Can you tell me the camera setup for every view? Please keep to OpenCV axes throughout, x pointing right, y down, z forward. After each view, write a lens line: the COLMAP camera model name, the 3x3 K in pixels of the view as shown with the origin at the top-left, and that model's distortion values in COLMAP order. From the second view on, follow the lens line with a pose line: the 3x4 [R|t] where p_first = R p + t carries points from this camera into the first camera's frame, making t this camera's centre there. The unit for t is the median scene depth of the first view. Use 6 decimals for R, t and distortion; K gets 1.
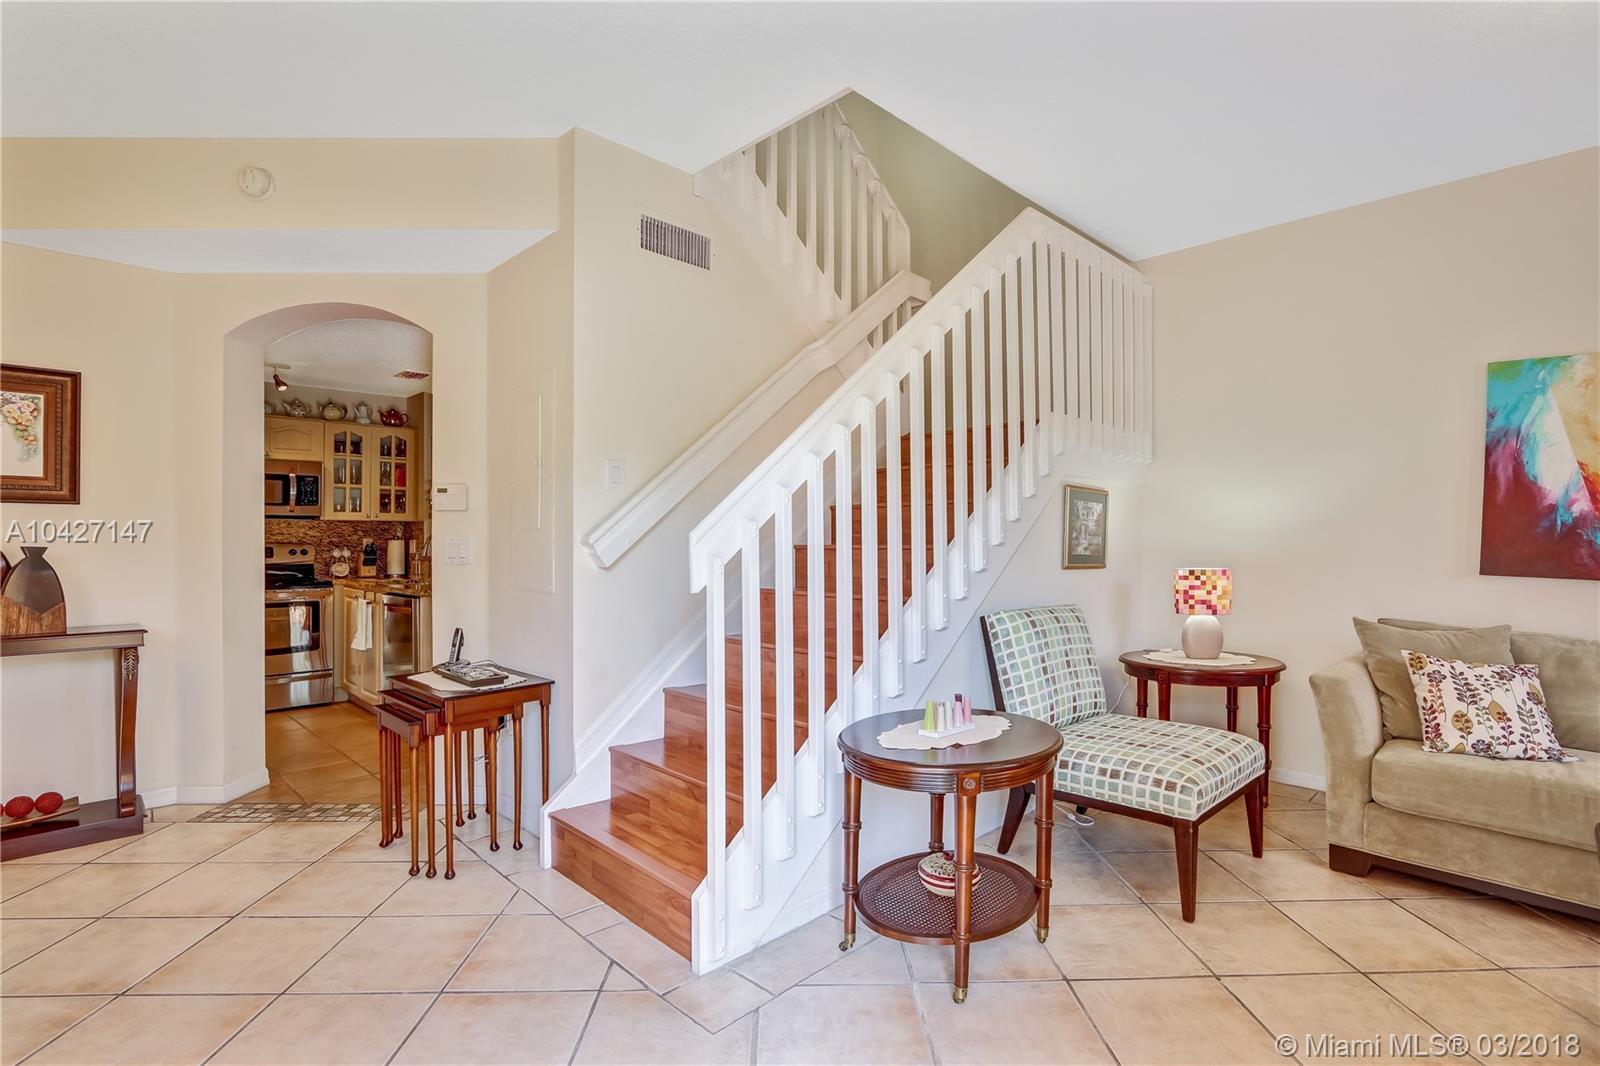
lens RADIAL K [[741.0, 0, 801.5], [0, 741.0, 535.4], [0, 0, 1]] dist [-0.017218, 0.000506]
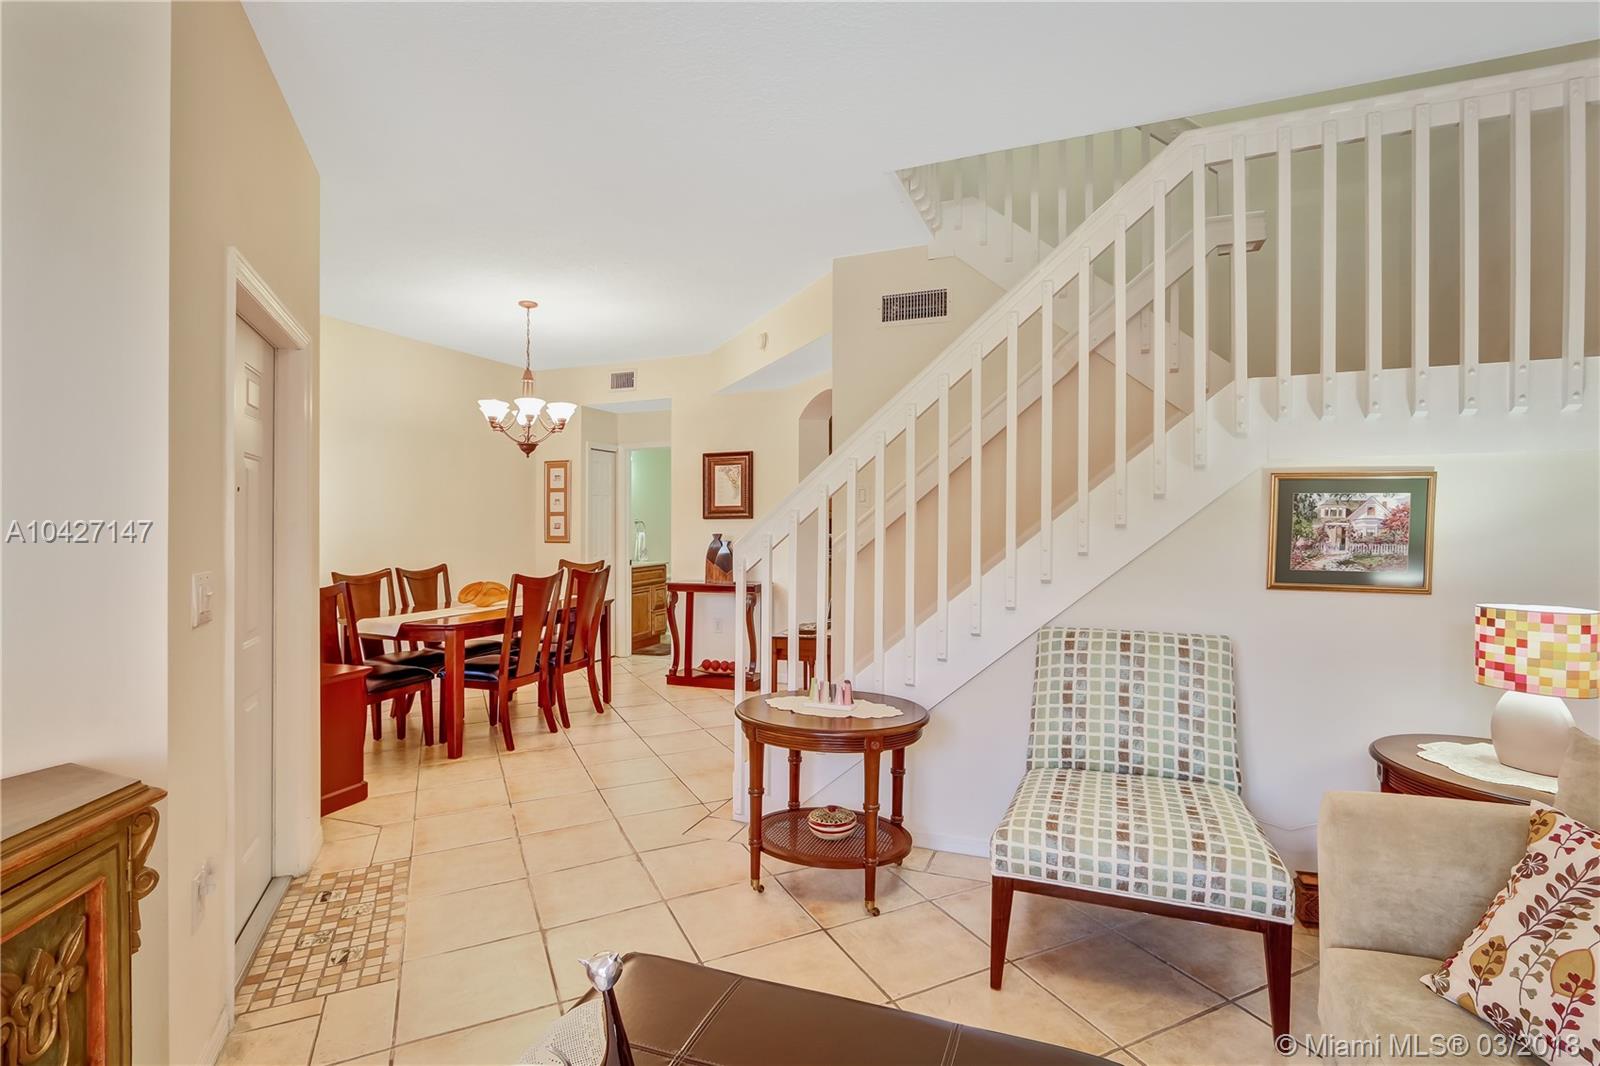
lens RADIAL K [[741.0, 0, 797.7], [0, 741.0, 527.9], [0, 0, 1]] dist [-0.017218, 0.000506]
pose [[0.409145, -0.001363, -0.912468, 0.835651], [0.016022, 0.999855, 0.005691, -0.027185], [0.912329, -0.016948, 0.409107, 0.284945]]
